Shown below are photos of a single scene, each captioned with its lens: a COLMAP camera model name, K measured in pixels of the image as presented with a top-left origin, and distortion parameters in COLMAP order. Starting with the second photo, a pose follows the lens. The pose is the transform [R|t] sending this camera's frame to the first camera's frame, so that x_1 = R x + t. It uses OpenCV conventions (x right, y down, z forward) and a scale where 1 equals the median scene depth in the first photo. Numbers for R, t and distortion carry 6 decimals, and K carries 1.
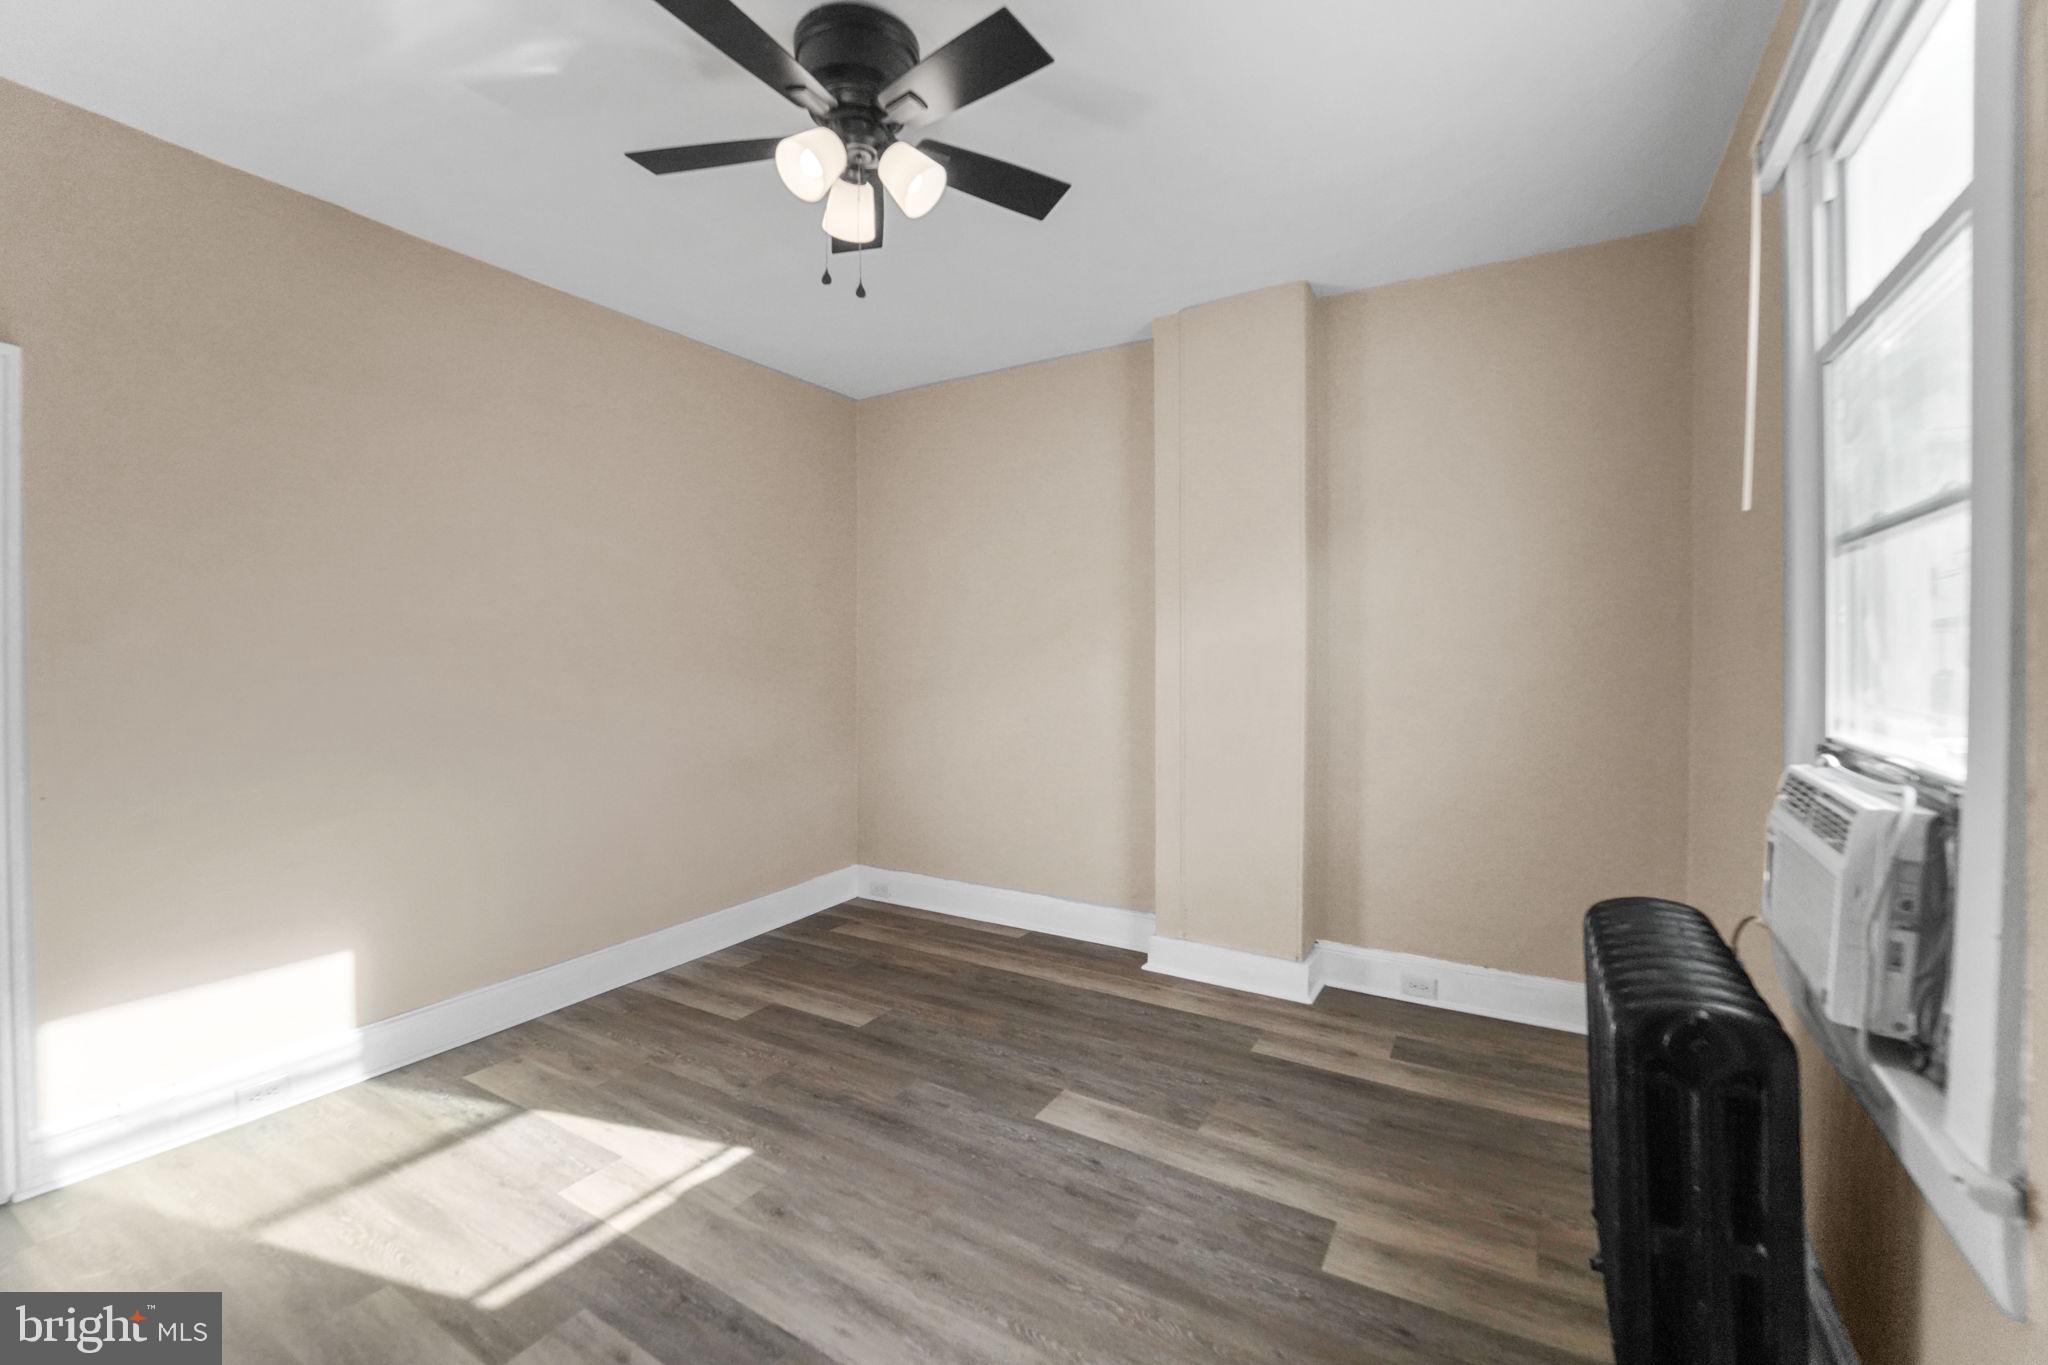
lens RADIAL K [[849.3, 0, 1023.7], [0, 849.3, 645.9], [0, 0, 1]] dist [-0.021238, -0.000308]
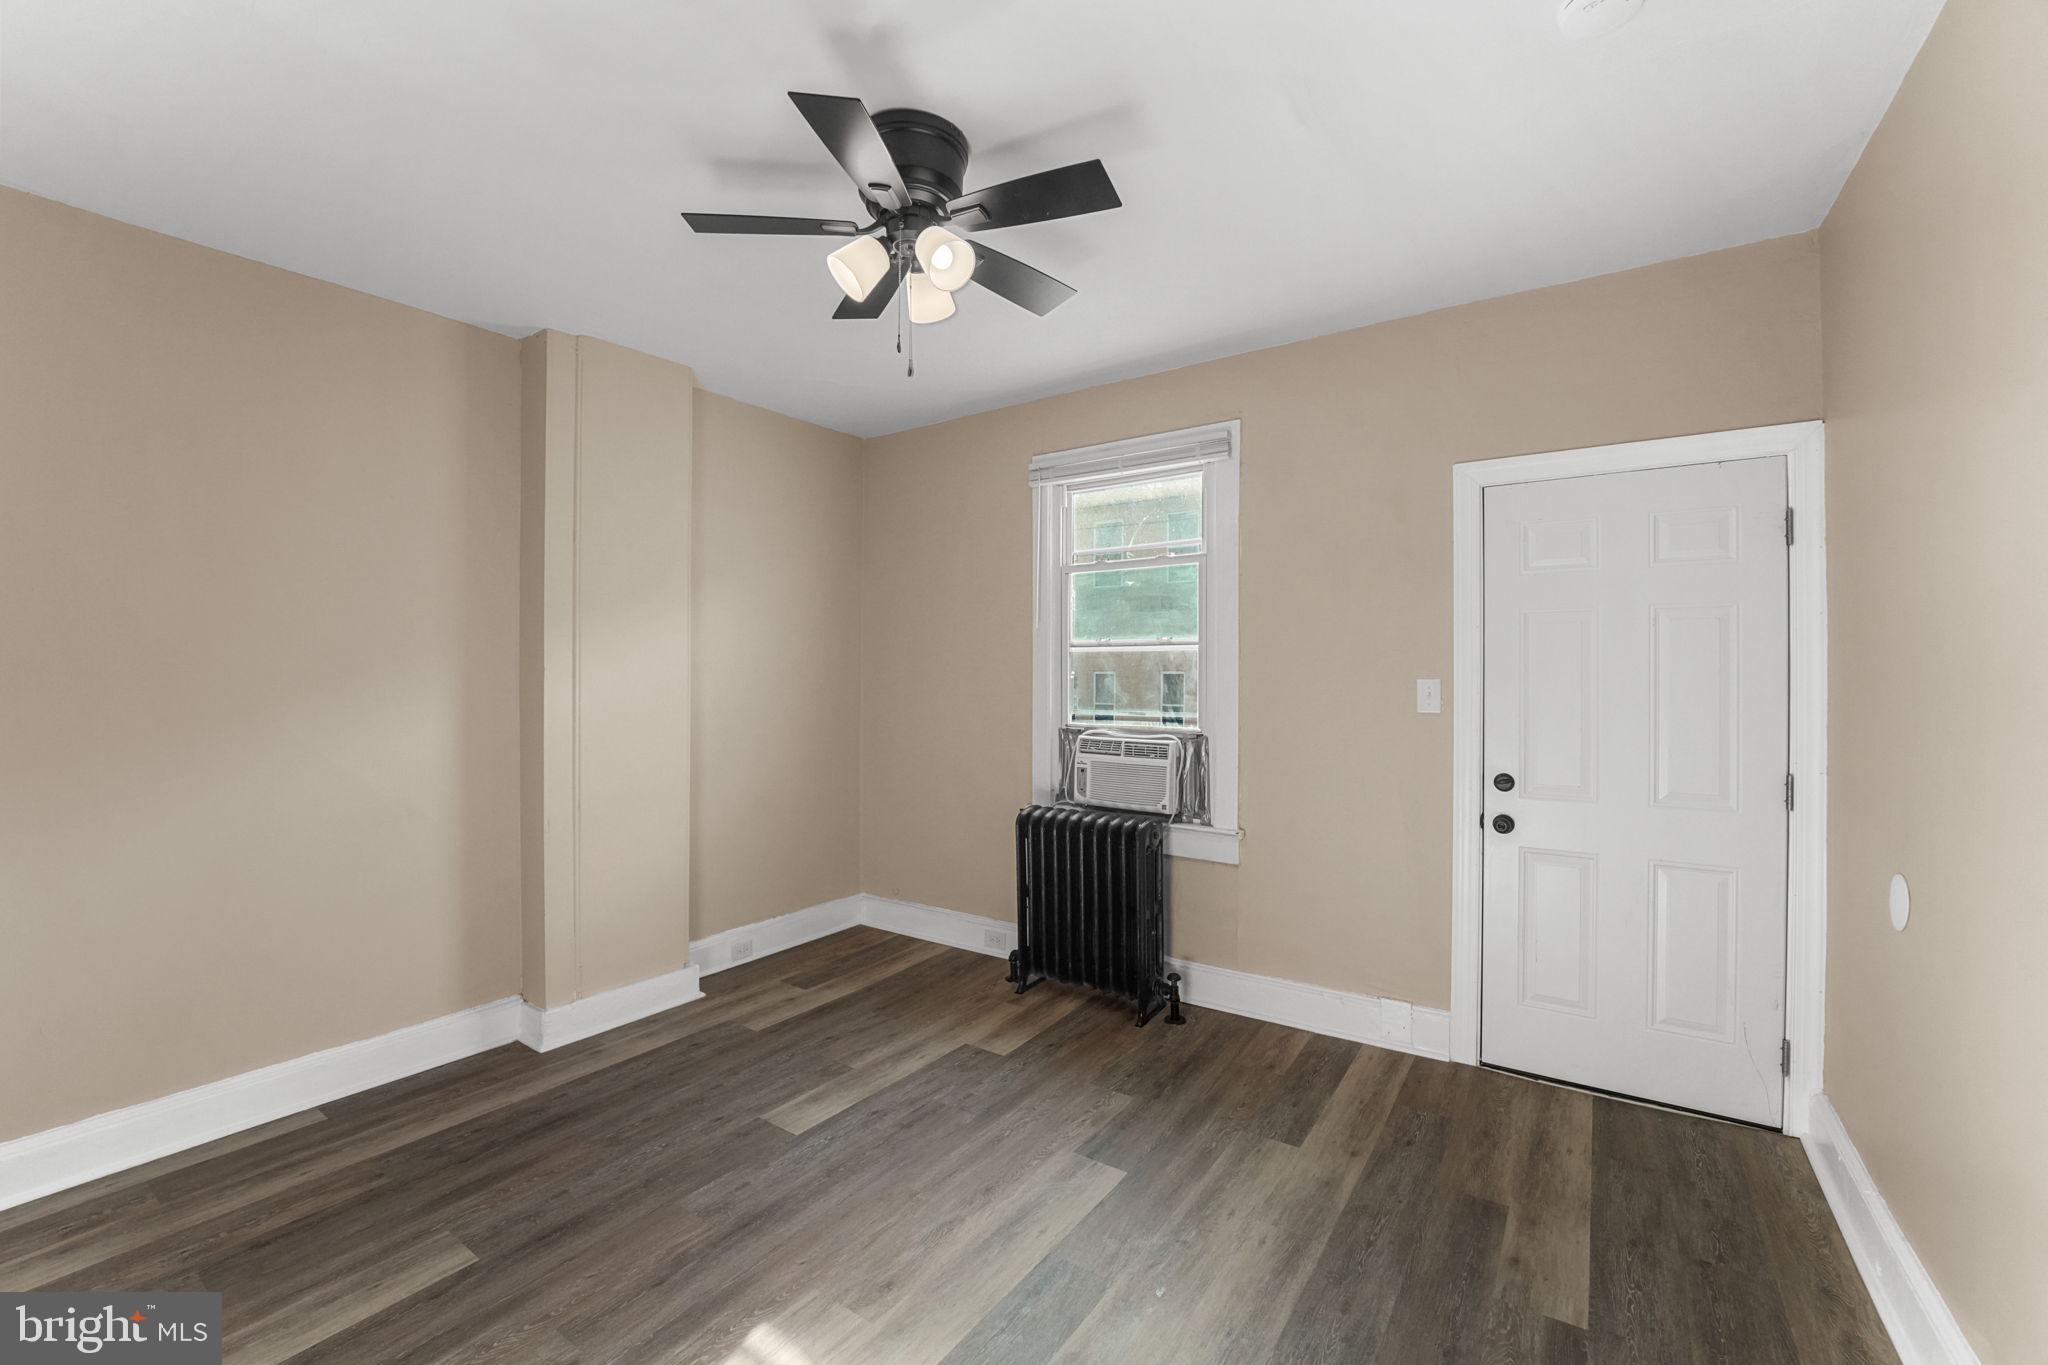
lens RADIAL K [[841.0, 0, 1011.9], [0, 841.0, 659.0], [0, 0, 1]] dist [-0.021939, -0.001321]
pose [[0.077299, 0.014575, 0.996901, -0.933995], [-0.002479, 0.999893, -0.014427, -0.029617], [-0.997005, -0.001356, 0.077327, 0.582934]]
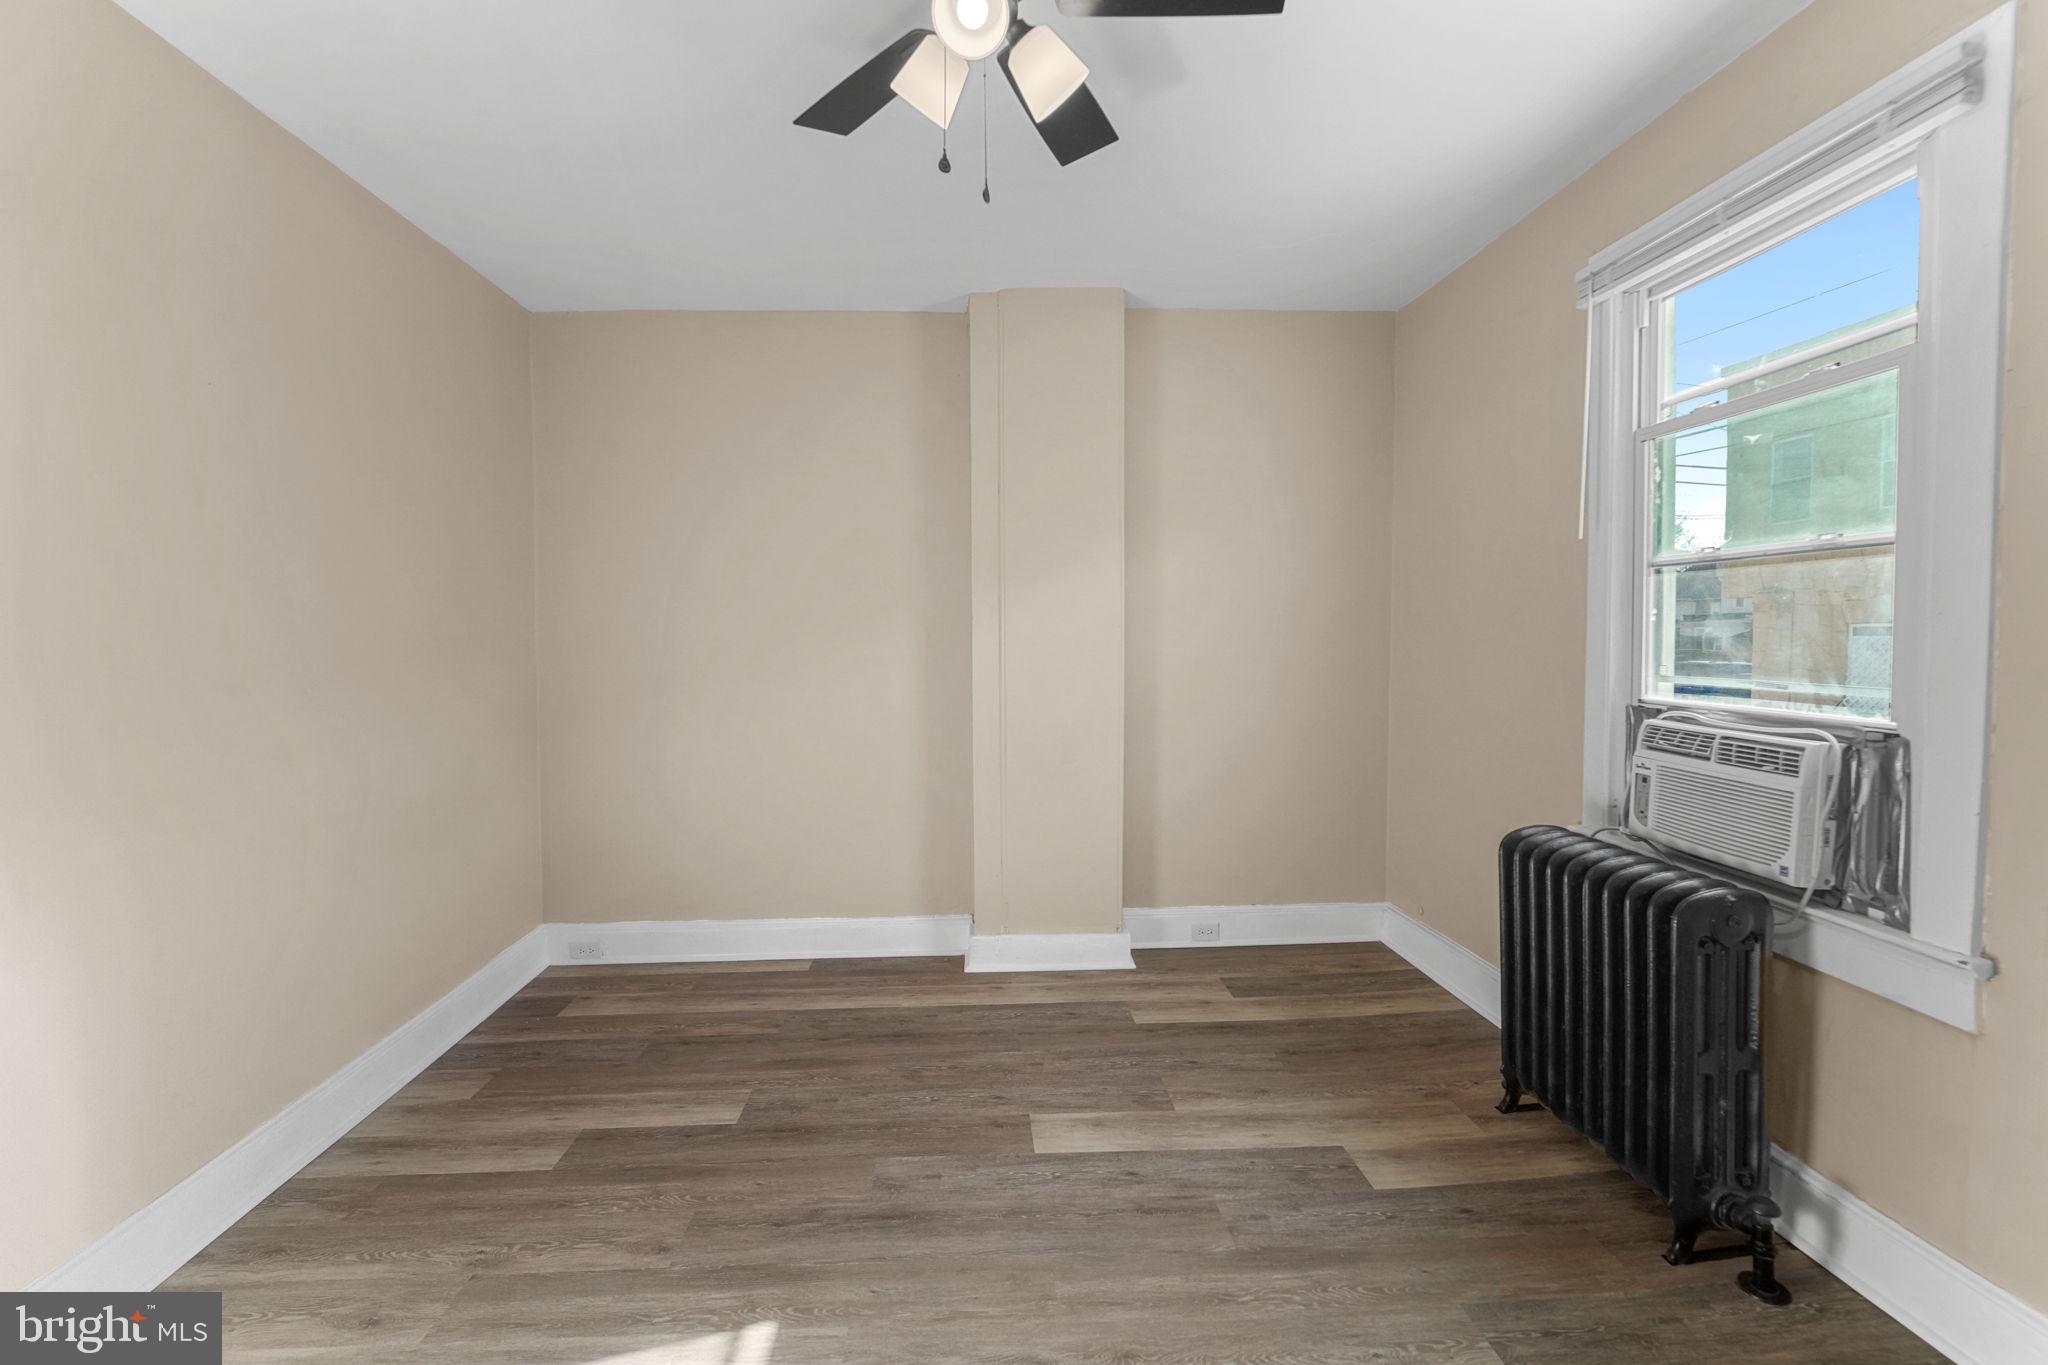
lens RADIAL K [[841.0, 0, 1011.9], [0, 841.0, 659.0], [0, 0, 1]] dist [-0.021939, -0.001321]
pose [[0.830586, -0.021467, 0.556476, -0.454659], [0.005291, 0.999516, 0.030661, -0.007305], [-0.556865, -0.022522, 0.830298, 0.243281]]
